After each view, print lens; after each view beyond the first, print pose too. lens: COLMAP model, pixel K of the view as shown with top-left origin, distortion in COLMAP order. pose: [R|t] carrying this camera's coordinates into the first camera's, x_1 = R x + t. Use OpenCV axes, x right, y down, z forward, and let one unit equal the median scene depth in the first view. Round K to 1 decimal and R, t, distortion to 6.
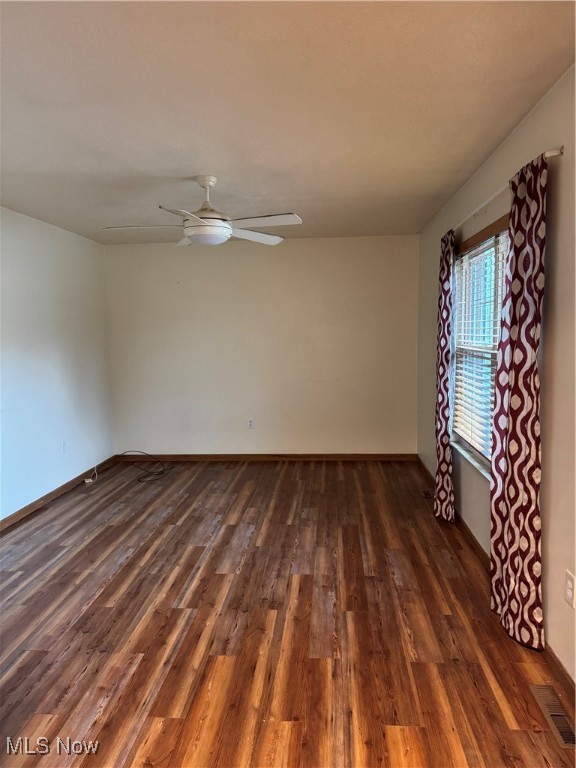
lens RADIAL K [[543.4, 0, 288.0], [0, 543.4, 384.0], [0, 0, 1]] dist [0.046461, -0.054353]
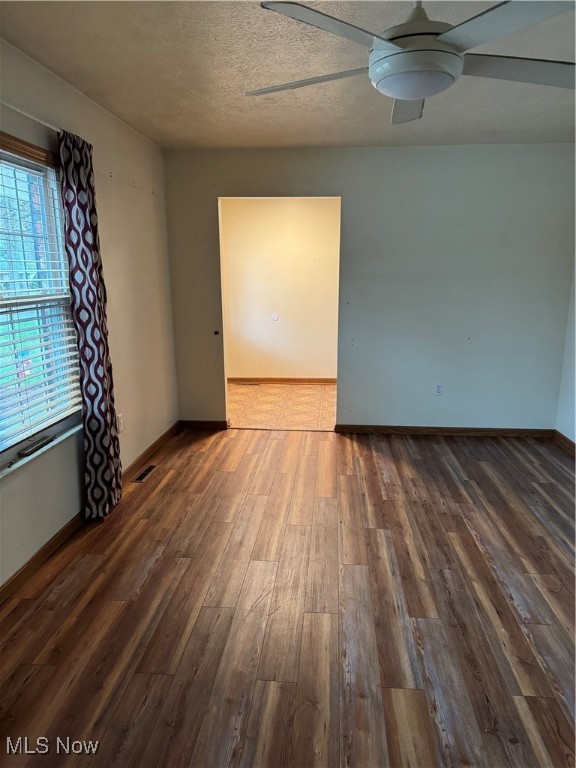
lens RADIAL K [[543.4, 0, 288.0], [0, 543.4, 384.0], [0, 0, 1]] dist [0.046461, -0.054353]
pose [[-0.999742, 0.021108, 0.008384, -0.028533], [0.022642, 0.955279, 0.294839, -0.184661], [-0.001786, 0.294953, -0.955510, 1.935872]]
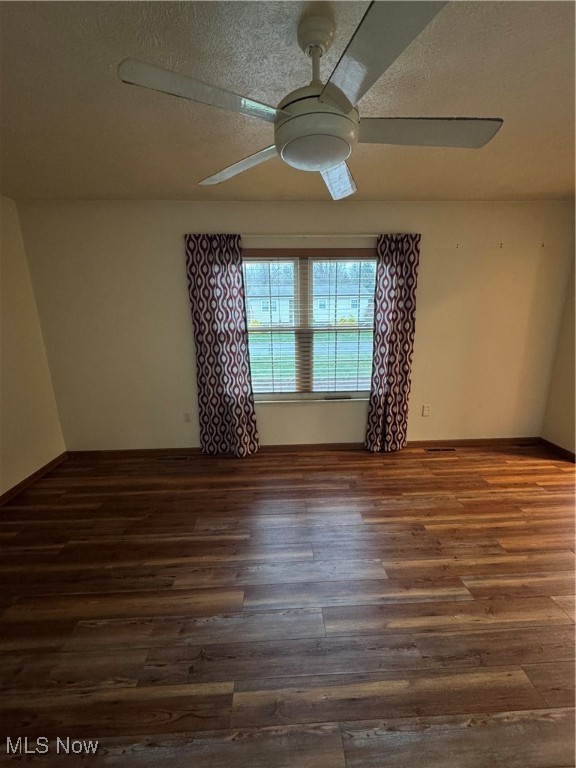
lens RADIAL K [[303.7, 0, 290.0], [0, 303.7, 384.5], [0, 0, 1]] dist [0.002566, -0.000061]
pose [[-0.126371, -0.218327, 0.967659, -0.620086], [0.109859, 0.966398, 0.232390, -0.135372], [-0.985881, 0.135673, -0.098140, 1.328578]]
